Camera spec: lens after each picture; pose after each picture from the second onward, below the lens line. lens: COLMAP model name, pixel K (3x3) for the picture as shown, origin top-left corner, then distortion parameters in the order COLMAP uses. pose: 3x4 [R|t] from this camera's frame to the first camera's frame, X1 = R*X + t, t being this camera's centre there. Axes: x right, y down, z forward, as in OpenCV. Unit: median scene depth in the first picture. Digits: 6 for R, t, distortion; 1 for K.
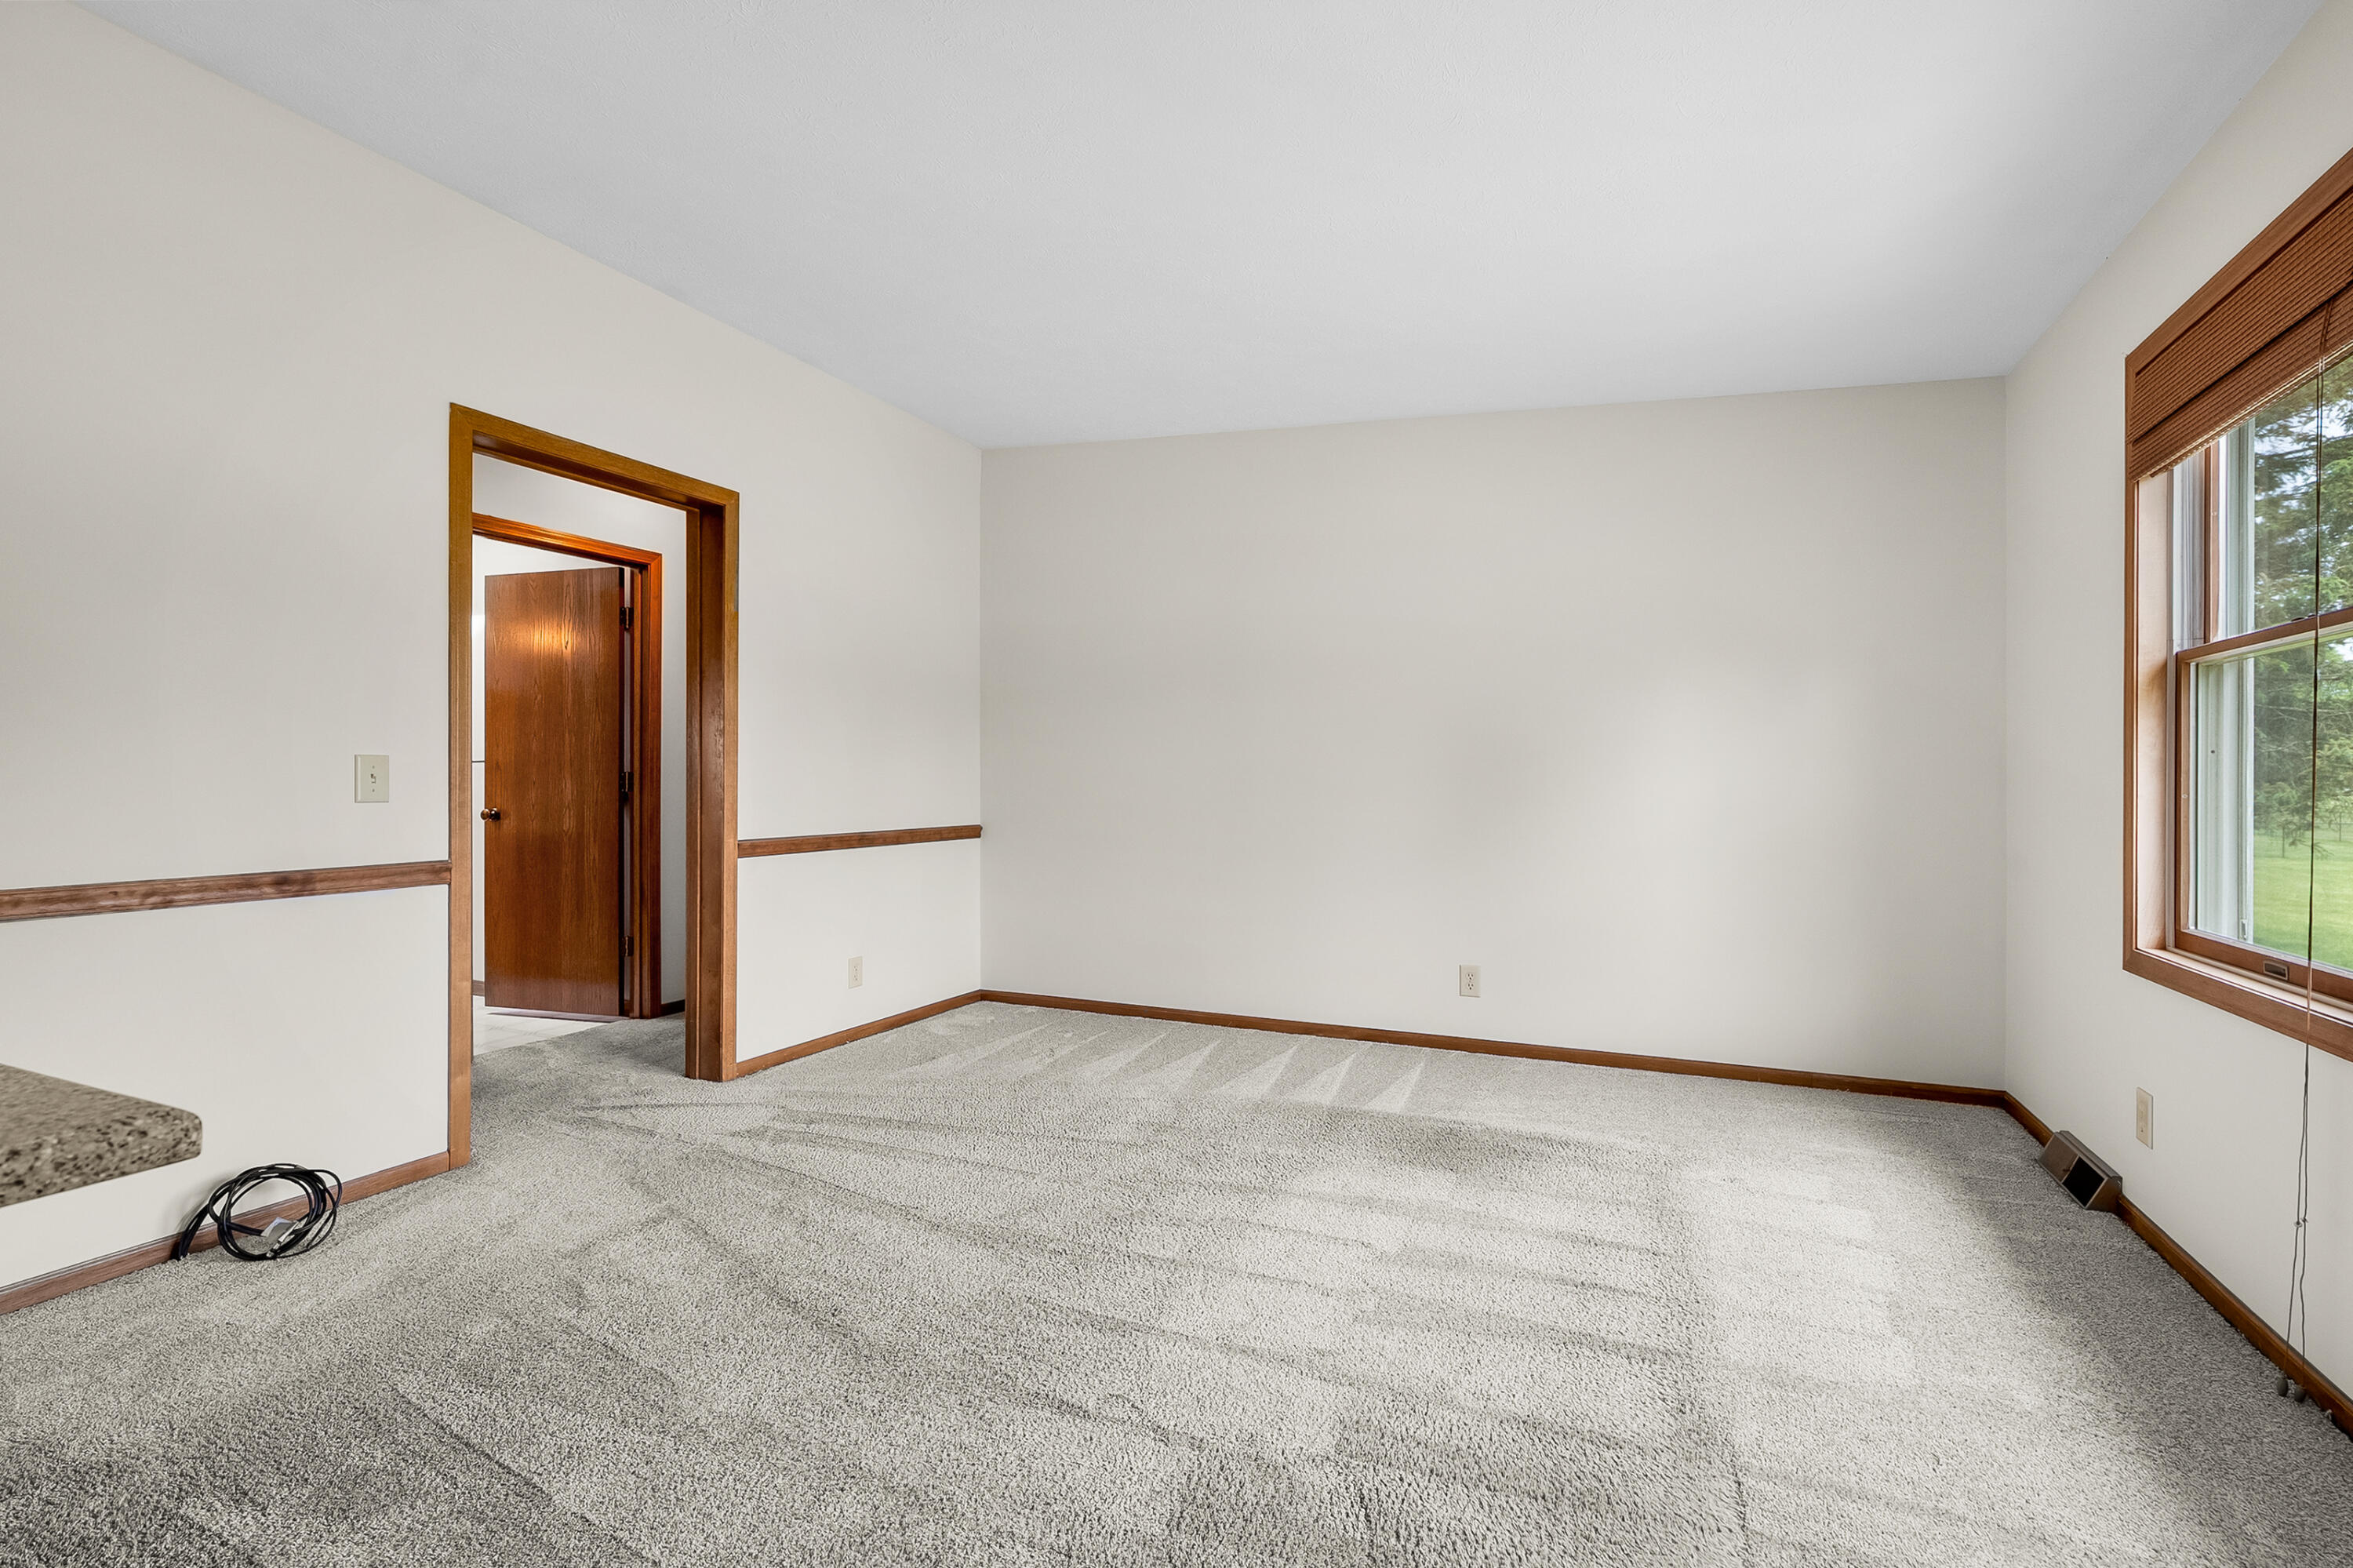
lens RADIAL K [[1050.5, 0, 1167.5], [0, 1050.5, 789.2], [0, 0, 1]] dist [-0.001669, 0.000201]
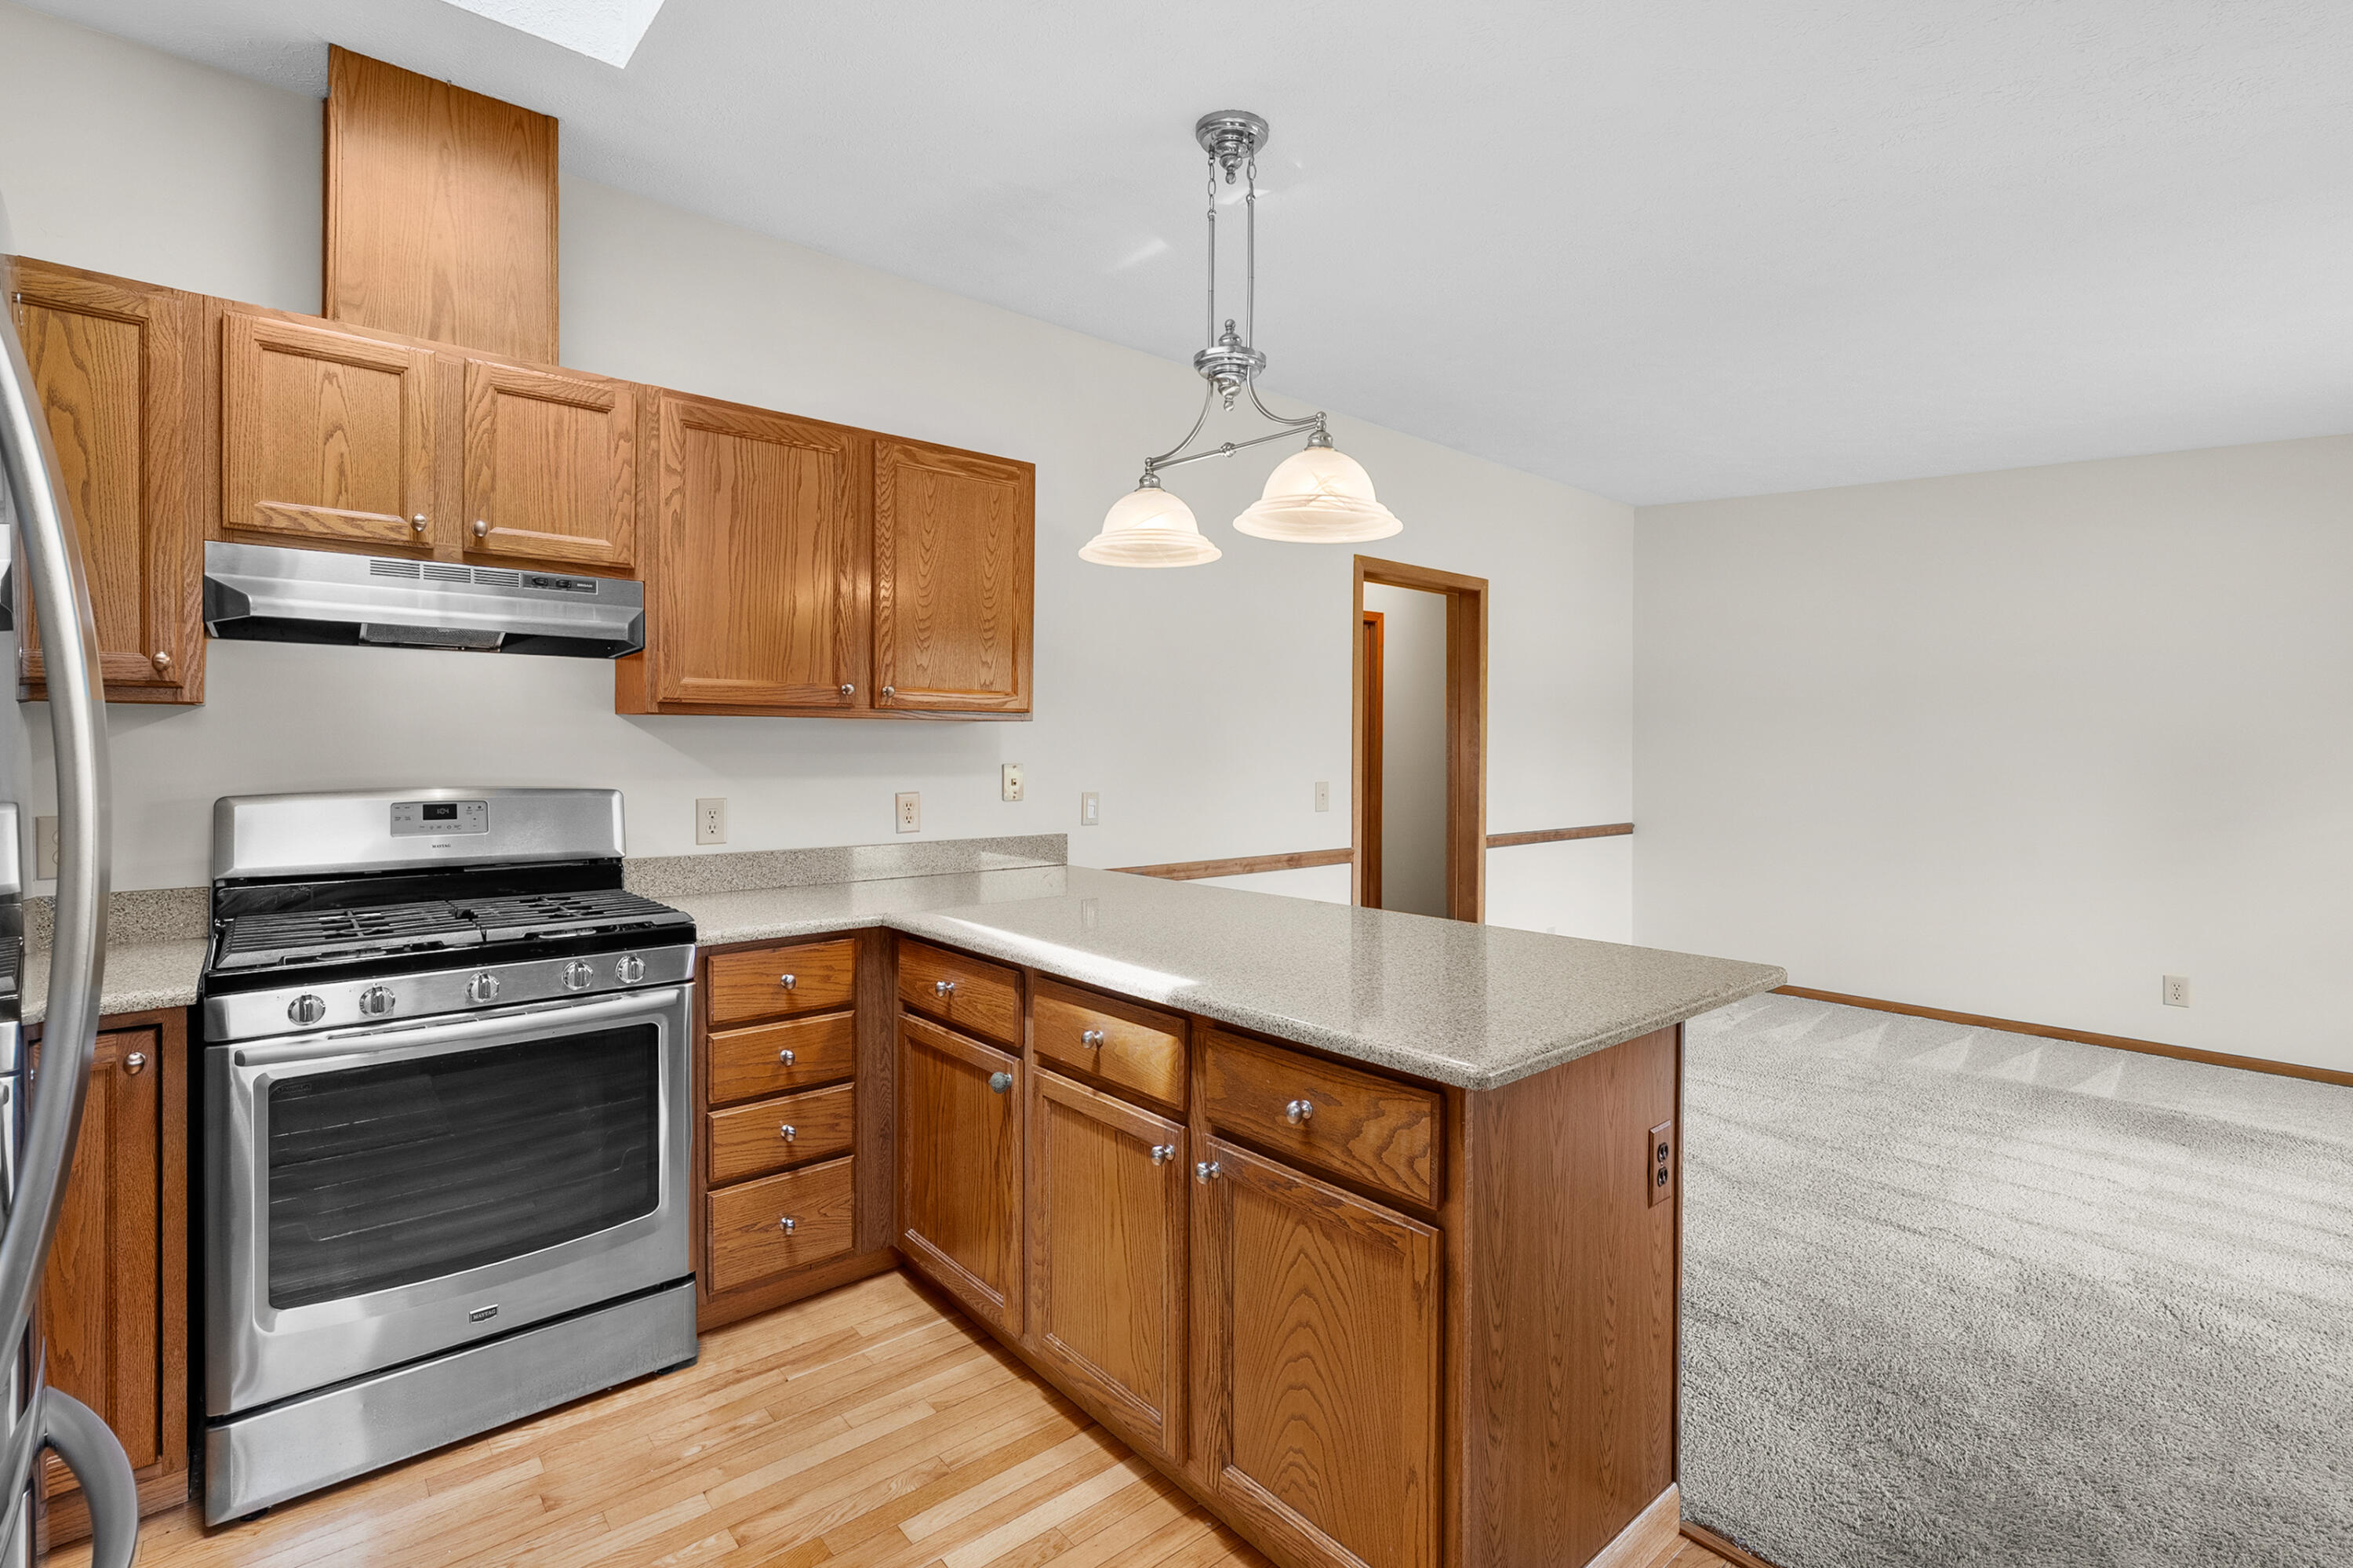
lens RADIAL K [[1050.5, 0, 1191.1], [0, 1050.5, 762.7], [0, 0, 1]] dist [-0.001669, 0.000201]
pose [[0.910731, 0.006692, -0.412946, -0.238253], [-0.005996, 0.999978, 0.002981, -0.057705], [0.412957, -0.000239, 0.910751, -0.485790]]
